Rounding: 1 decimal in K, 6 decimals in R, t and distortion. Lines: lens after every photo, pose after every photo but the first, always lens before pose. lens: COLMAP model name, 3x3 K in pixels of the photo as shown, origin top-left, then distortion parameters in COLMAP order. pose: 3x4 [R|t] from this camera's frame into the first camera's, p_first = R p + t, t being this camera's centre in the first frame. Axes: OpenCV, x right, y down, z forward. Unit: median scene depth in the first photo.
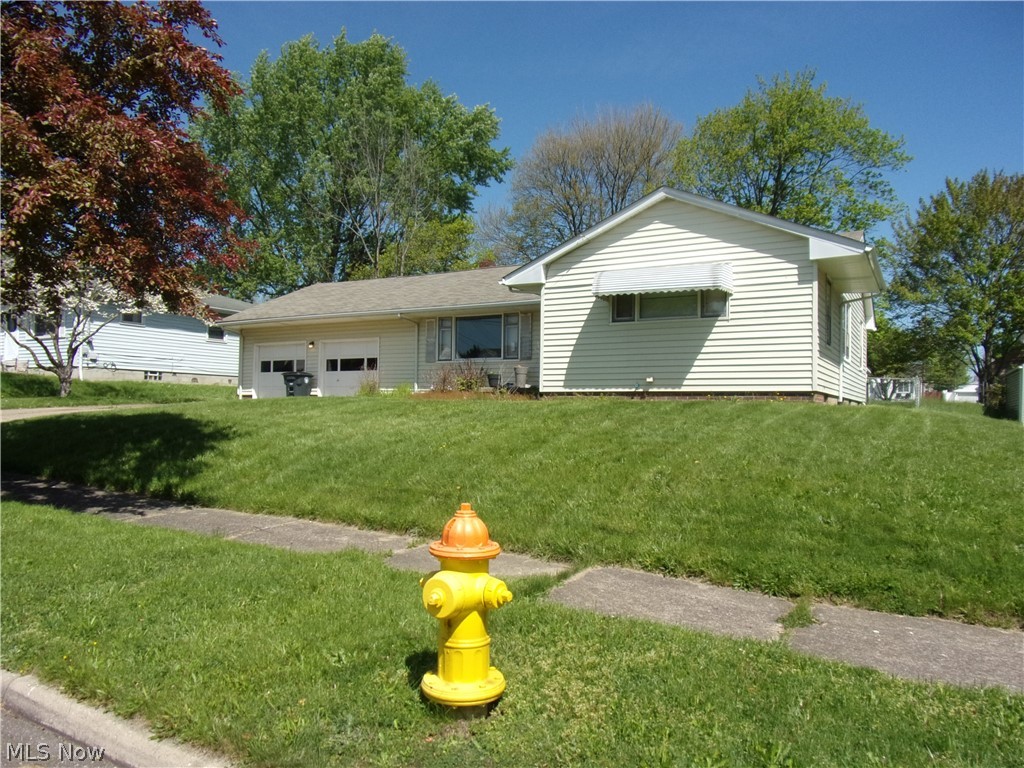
lens RADIAL K [[732.8, 0, 513.1], [0, 732.8, 398.5], [0, 0, 1]] dist [-0.042951, 0.007087]
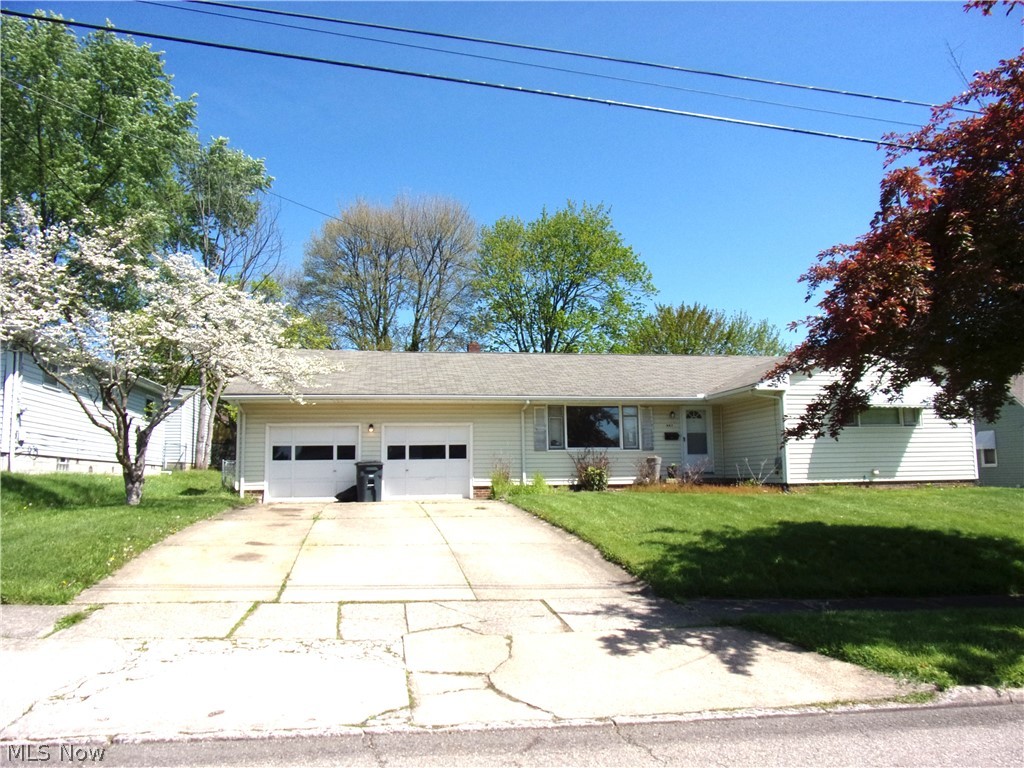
lens RADIAL K [[732.8, 0, 513.1], [0, 732.8, 398.5], [0, 0, 1]] dist [-0.042951, 0.007087]
pose [[0.765666, 0.041699, 0.641885, -1.042005], [0.014274, 0.996549, -0.081765, -0.055119], [-0.643080, 0.071767, 0.762429, 0.389279]]
